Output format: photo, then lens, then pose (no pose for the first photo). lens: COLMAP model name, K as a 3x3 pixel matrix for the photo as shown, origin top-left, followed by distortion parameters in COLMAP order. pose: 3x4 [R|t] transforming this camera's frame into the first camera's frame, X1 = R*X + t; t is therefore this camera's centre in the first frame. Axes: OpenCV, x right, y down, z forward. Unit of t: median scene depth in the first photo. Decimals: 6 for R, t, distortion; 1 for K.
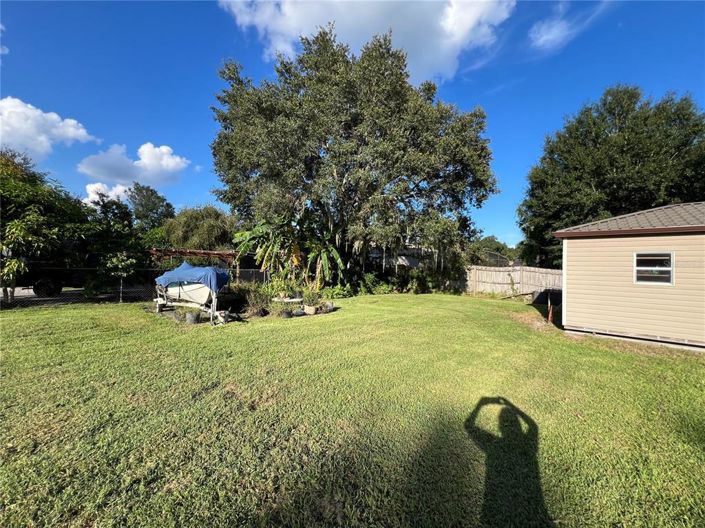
lens RADIAL K [[285.7, 0, 352.5], [0, 285.7, 264.0], [0, 0, 1]] dist [0.006478, 0.000029]
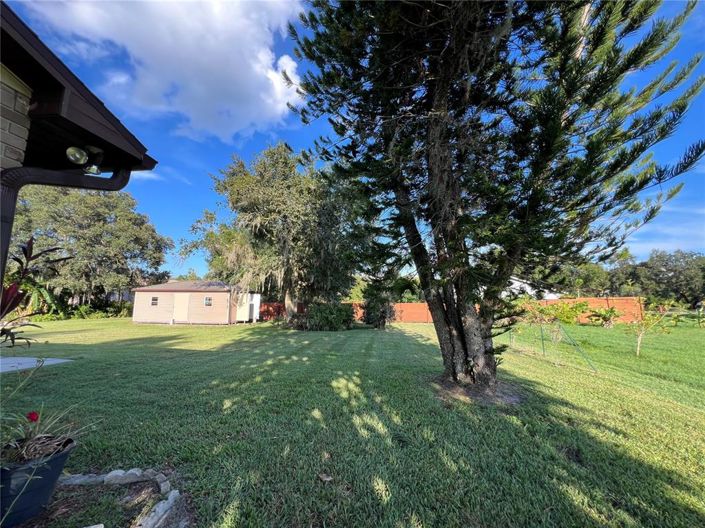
lens RADIAL K [[285.7, 0, 352.5], [0, 285.7, 264.0], [0, 0, 1]] dist [0.006478, 0.000029]
pose [[0.828025, 0.062481, 0.557198, 0.544783], [0.000937, 0.993616, -0.112812, -0.020789], [-0.560690, 0.093933, 0.822681, -1.601590]]
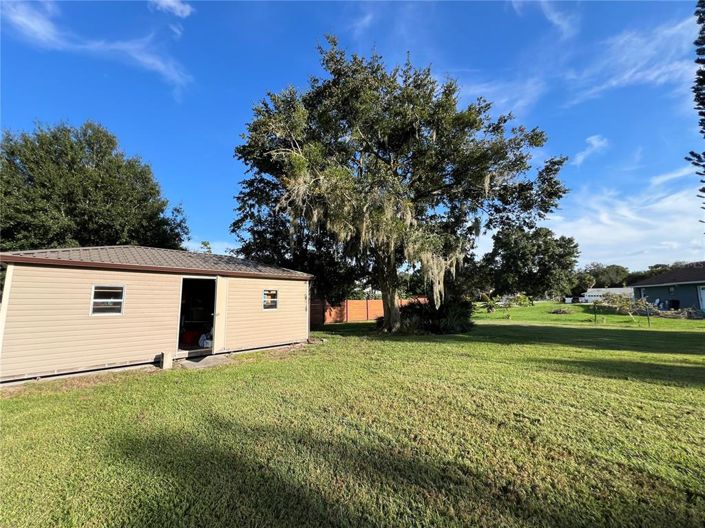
lens RADIAL K [[283.0, 0, 352.5], [0, 283.0, 264.0], [0, 0, 1]] dist [-0.000365, -0.000042]
pose [[0.070680, 0.110822, 0.991324, 0.021836], [-0.002903, 0.993828, -0.110895, -0.002722], [-0.997495, 0.004960, 0.070566, 0.005142]]
